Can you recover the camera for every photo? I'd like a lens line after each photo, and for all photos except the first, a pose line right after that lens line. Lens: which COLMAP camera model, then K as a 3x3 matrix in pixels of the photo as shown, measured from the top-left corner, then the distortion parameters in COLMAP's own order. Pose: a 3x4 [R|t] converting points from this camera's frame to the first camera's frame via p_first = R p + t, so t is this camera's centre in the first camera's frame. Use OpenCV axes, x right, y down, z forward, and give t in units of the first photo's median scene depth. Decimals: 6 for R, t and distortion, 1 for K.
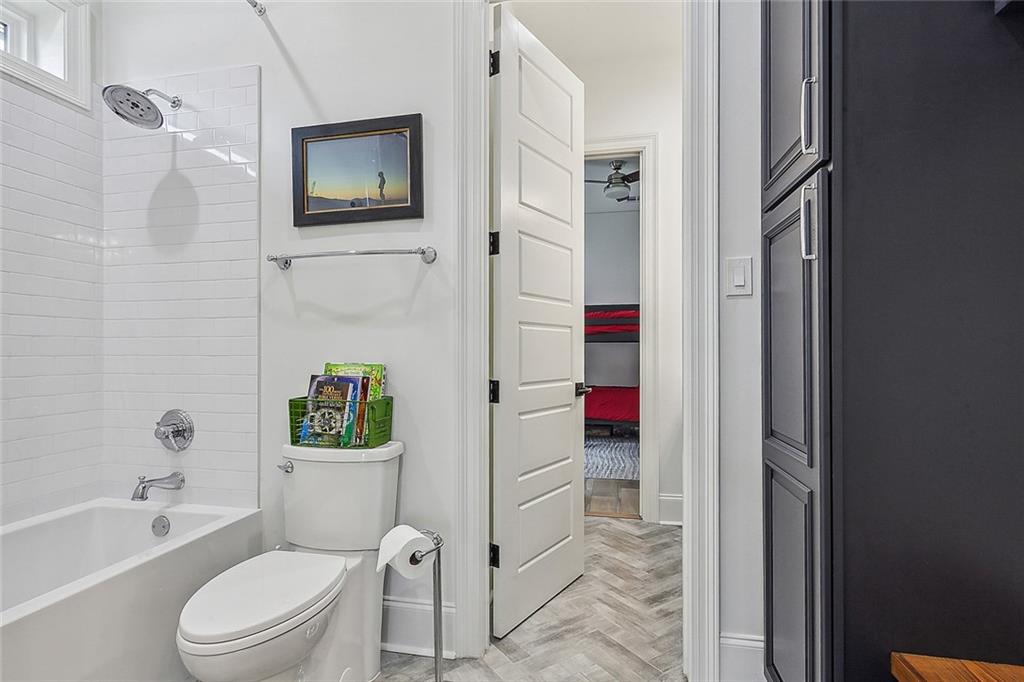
lens RADIAL K [[500.9, 0, 508.4], [0, 500.9, 346.0], [0, 0, 1]] dist [0.002096, 0.000137]
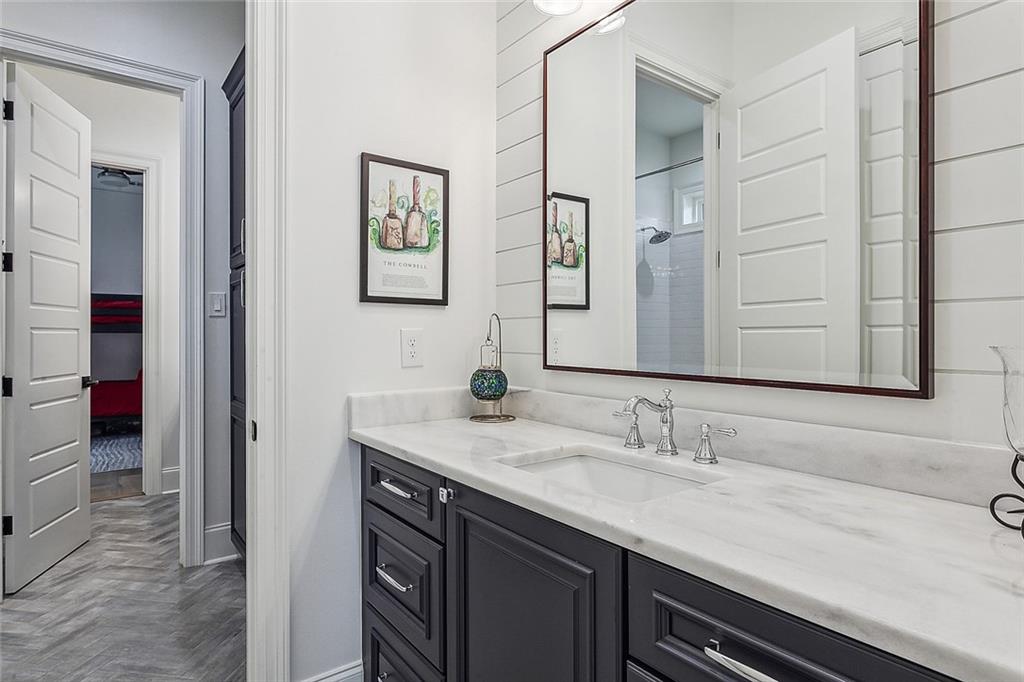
lens RADIAL K [[564.0, 0, 510.0], [0, 564.0, 334.2], [0, 0, 1]] dist [-0.004675, -0.002040]
pose [[0.662796, -0.000765, 0.748799, -0.191178], [-0.006031, 0.999962, 0.006360, -0.041229], [-0.748775, -0.008732, 0.662766, -0.633664]]
